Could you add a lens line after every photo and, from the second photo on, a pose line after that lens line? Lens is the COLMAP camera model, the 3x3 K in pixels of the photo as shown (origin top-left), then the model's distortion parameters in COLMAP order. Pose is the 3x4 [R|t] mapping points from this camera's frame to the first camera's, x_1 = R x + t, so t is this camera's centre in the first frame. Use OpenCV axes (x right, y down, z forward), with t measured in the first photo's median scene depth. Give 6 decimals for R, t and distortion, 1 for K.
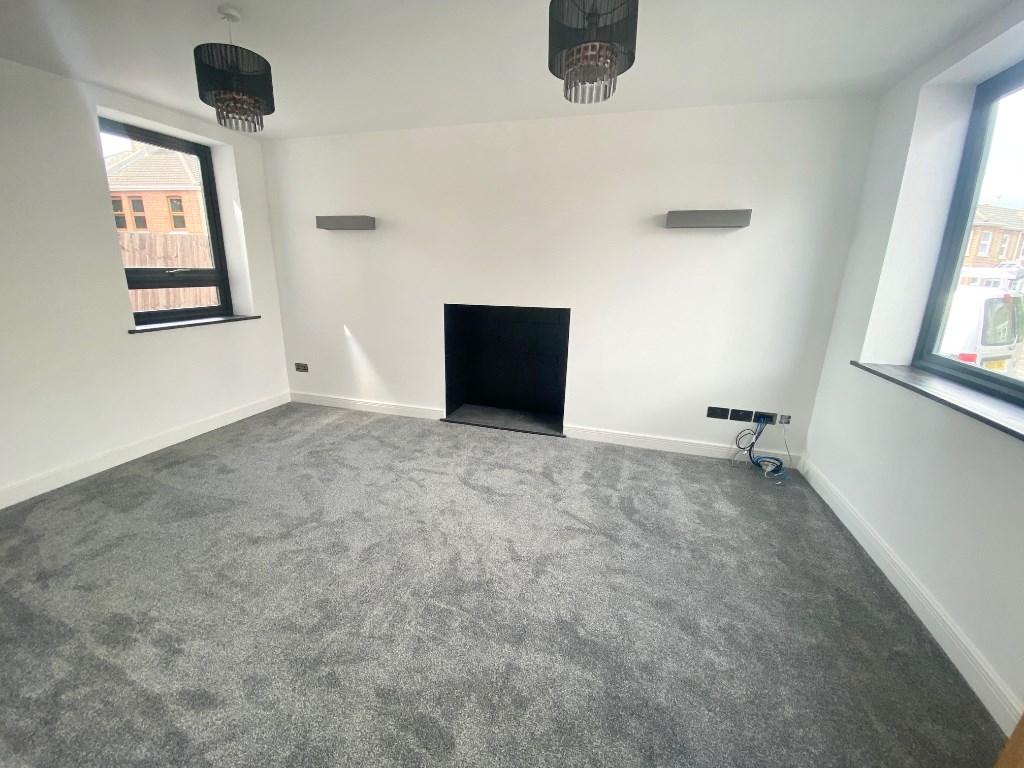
lens RADIAL K [[412.2, 0, 505.6], [0, 412.2, 377.8], [0, 0, 1]] dist [0.040609, -0.030174]
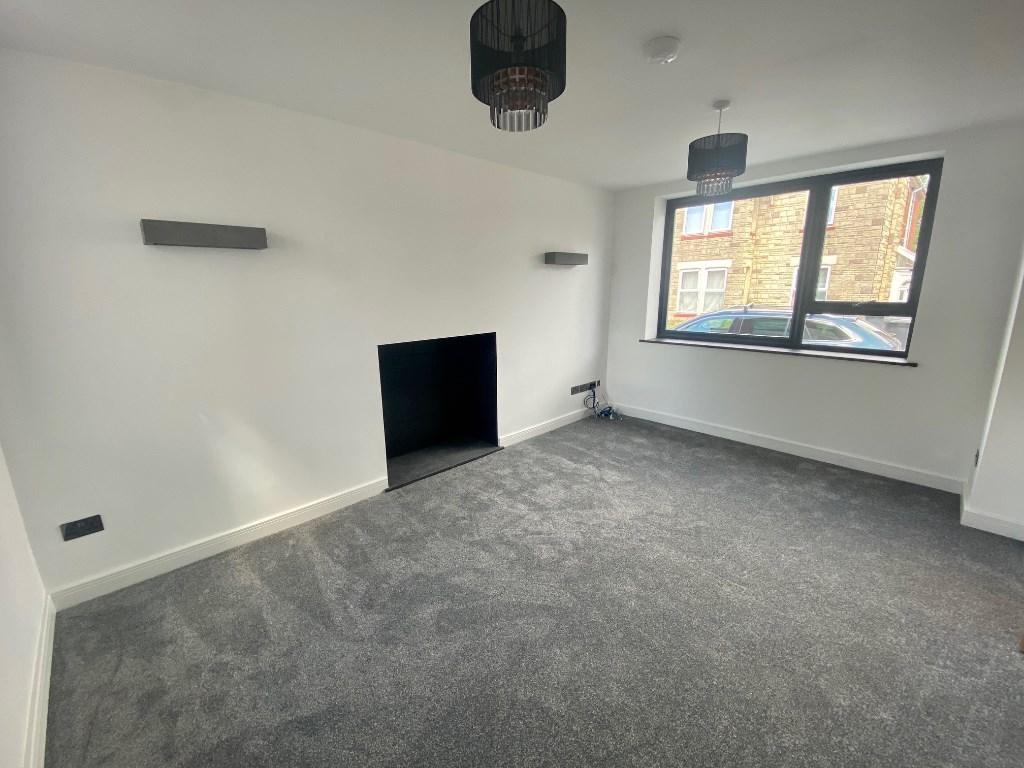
lens RADIAL K [[412.2, 0, 505.6], [0, 412.2, 377.8], [0, 0, 1]] dist [0.040609, -0.030174]
pose [[0.497941, -0.213970, 0.840400, -0.819132], [0.235924, 0.965956, 0.106151, -0.168754], [-0.834503, 0.145414, 0.531470, 0.435724]]
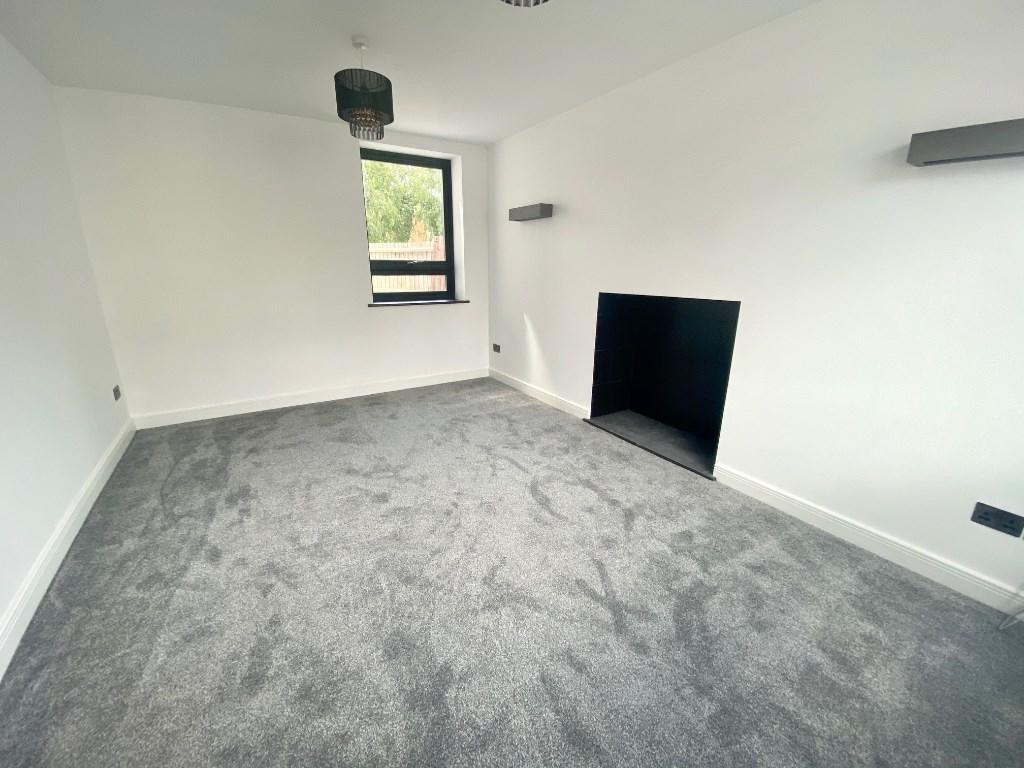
lens RADIAL K [[412.2, 0, 505.6], [0, 412.2, 377.8], [0, 0, 1]] dist [0.040609, -0.030174]
pose [[0.751937, 0.158288, -0.639950, 0.349774], [-0.151684, 0.986242, 0.065713, -0.029504], [0.641547, 0.047658, 0.765602, 0.218483]]
